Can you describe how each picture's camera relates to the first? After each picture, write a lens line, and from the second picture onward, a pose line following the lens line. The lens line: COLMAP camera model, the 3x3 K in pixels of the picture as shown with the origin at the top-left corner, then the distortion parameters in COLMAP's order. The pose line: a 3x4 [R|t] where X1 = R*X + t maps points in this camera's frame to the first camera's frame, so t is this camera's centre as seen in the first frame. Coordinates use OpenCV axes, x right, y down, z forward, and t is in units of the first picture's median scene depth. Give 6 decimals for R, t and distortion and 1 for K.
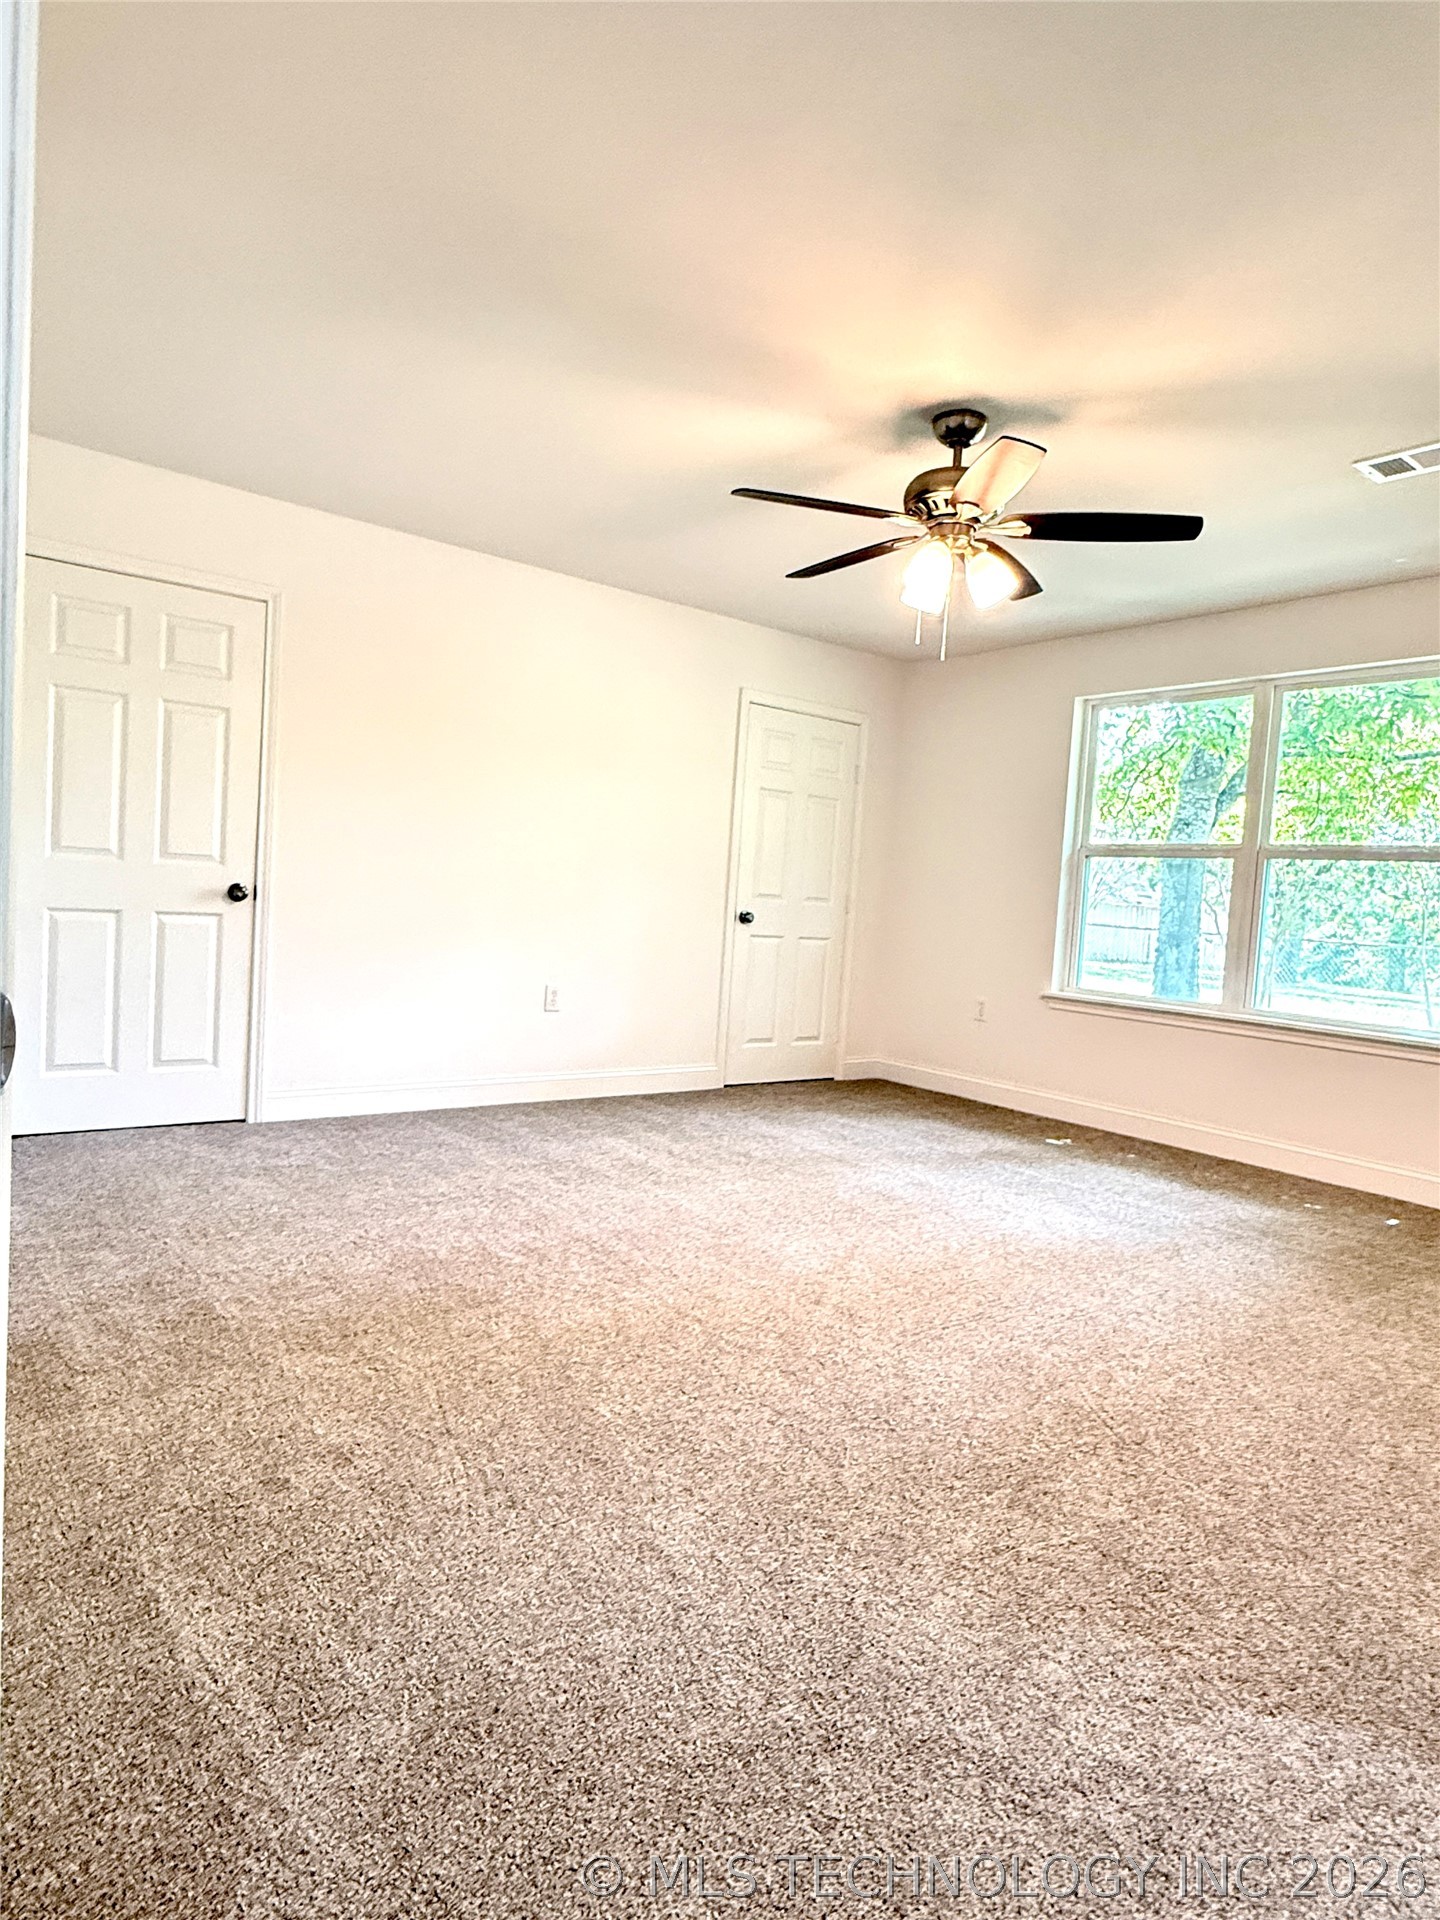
lens RADIAL K [[1105.9, 0, 716.3], [0, 1105.9, 951.5], [0, 0, 1]] dist [-0.003037, 0.001022]
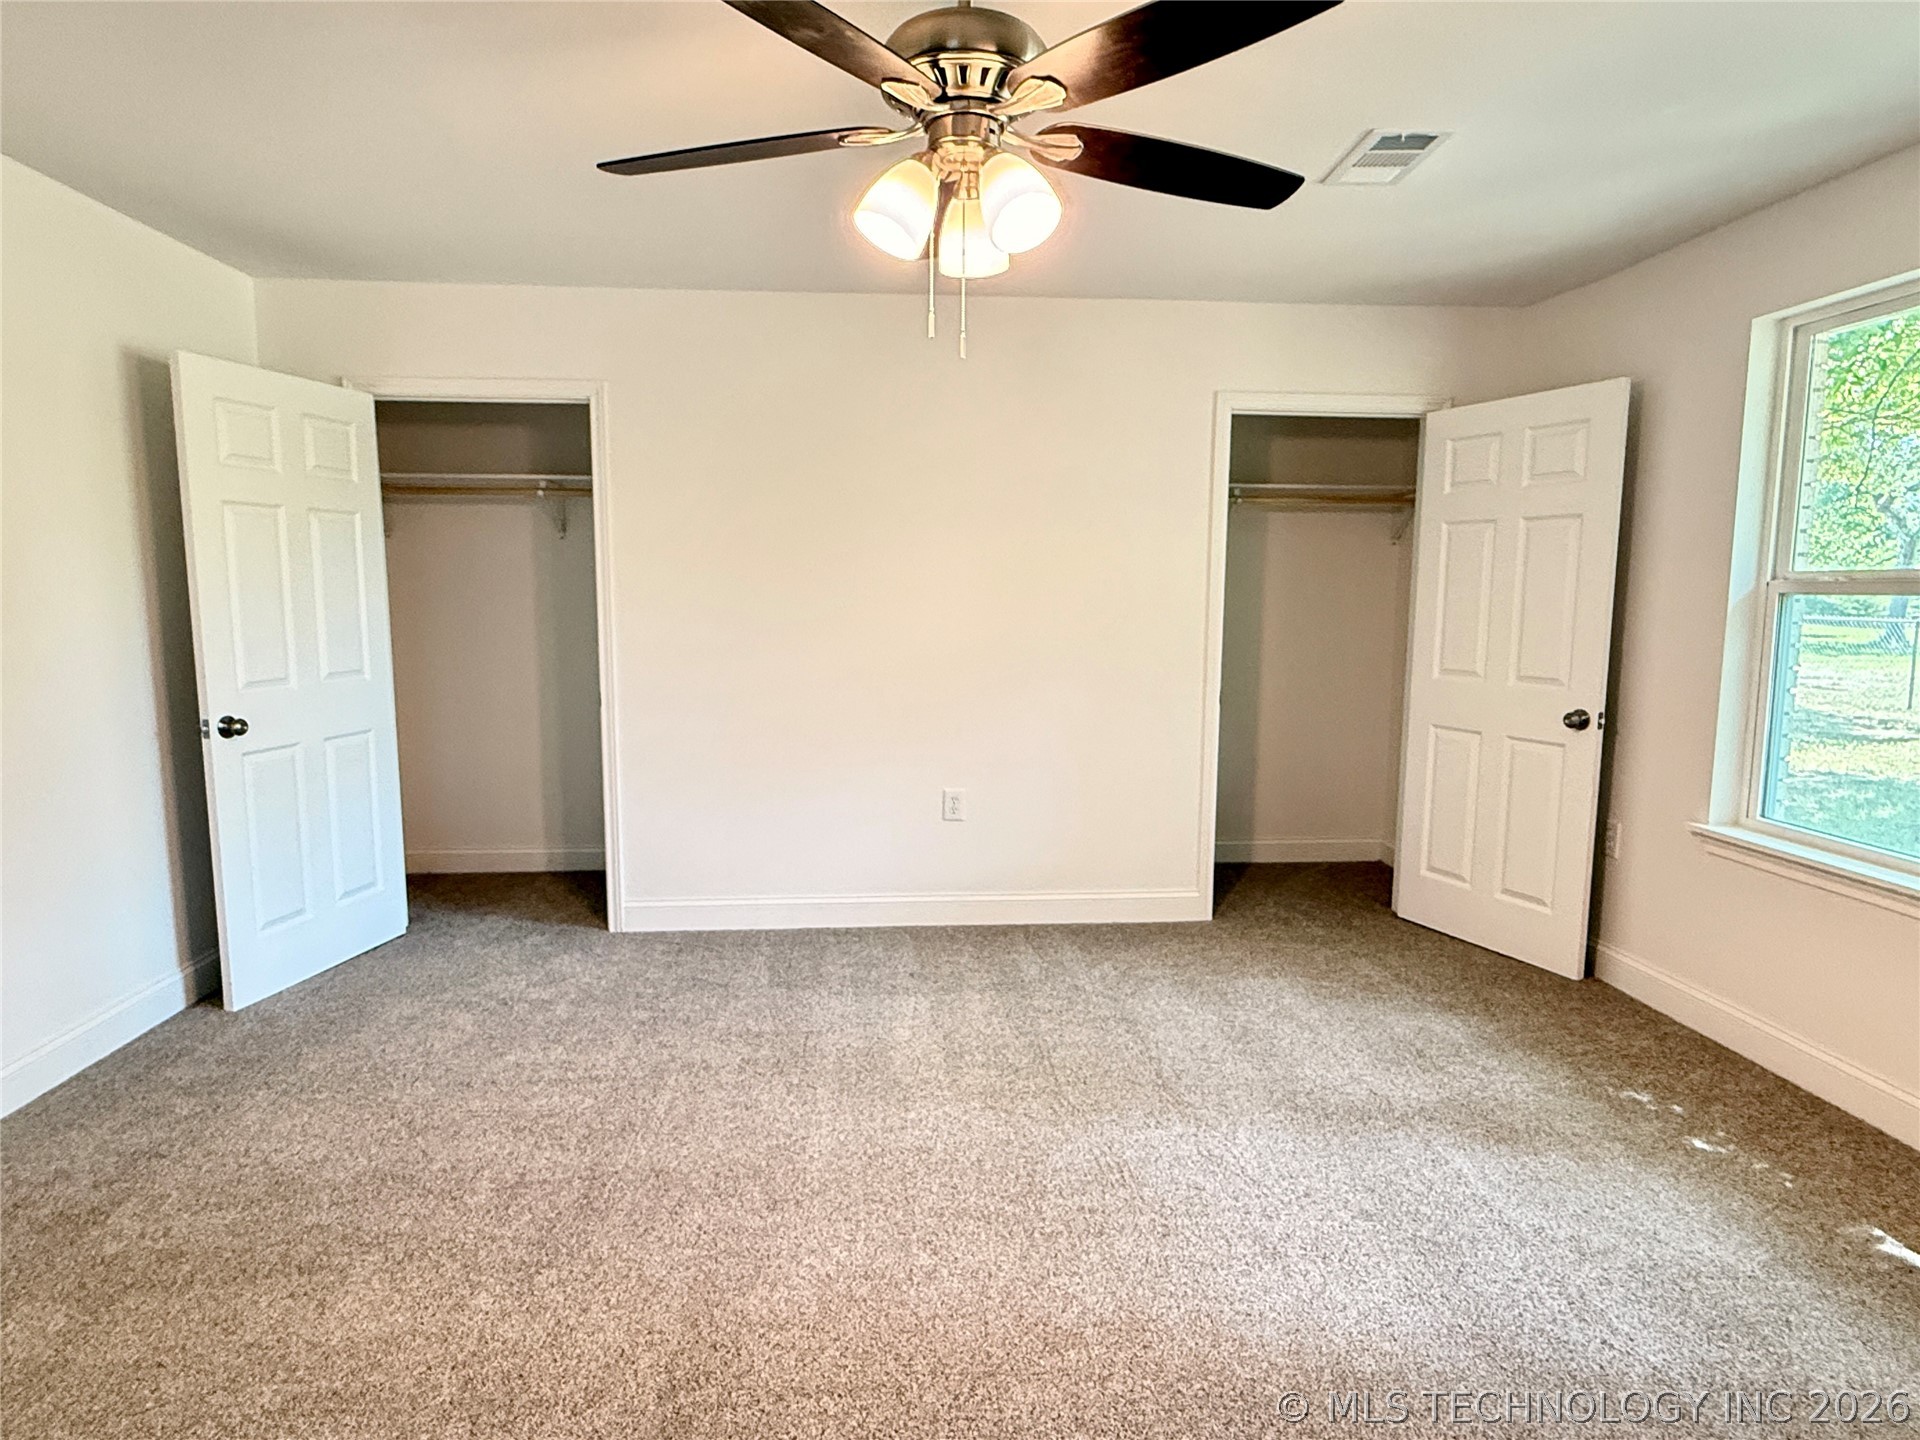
lens RADIAL K [[1105.9, 0, 955.9], [0, 1105.9, 726.5], [0, 0, 1]] dist [-0.003037, 0.001022]
pose [[0.834634, 0.010573, -0.550704, 0.316167], [0.017095, 0.998837, 0.045085, -0.055925], [0.550540, -0.047043, 0.833482, 0.303430]]
